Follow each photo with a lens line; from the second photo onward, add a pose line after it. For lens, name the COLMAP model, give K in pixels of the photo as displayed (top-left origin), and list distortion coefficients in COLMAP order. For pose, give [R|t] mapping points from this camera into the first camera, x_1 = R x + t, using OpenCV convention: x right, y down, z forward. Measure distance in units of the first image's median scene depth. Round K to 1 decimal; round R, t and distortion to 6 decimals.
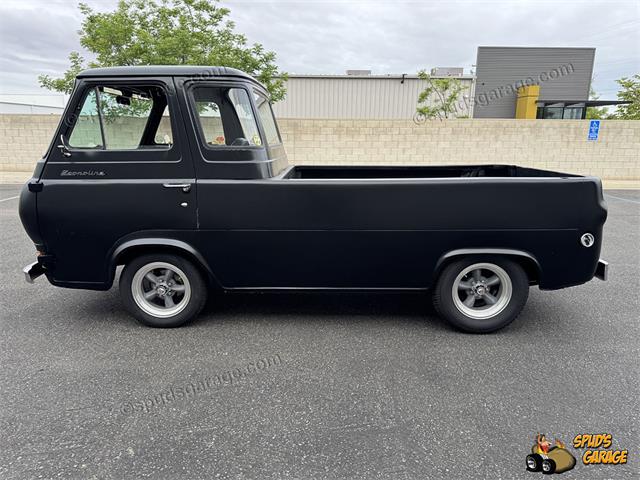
lens RADIAL K [[457.8, 0, 324.2], [0, 457.8, 244.9], [0, 0, 1]] dist [0.012677, -0.013178]
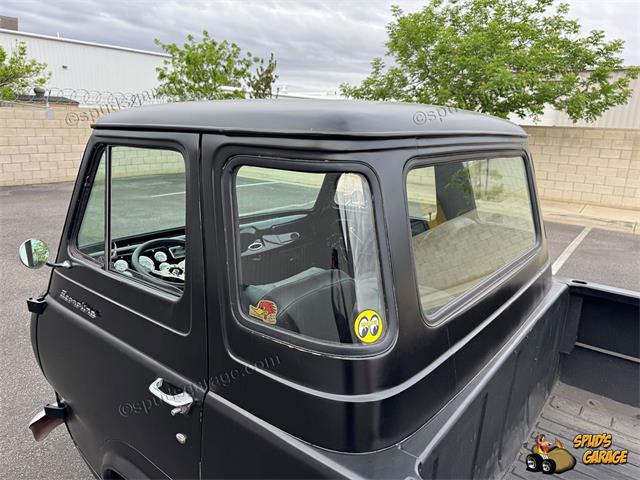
lens RADIAL K [[457.8, 0, 321.6], [0, 457.8, 245.4], [0, 0, 1]] dist [0.012677, -0.013178]
pose [[0.787738, 0.179471, -0.589287, 0.002217], [-0.175298, 0.982377, 0.064857, -0.066247], [0.590542, 0.052210, 0.805316, 0.156155]]
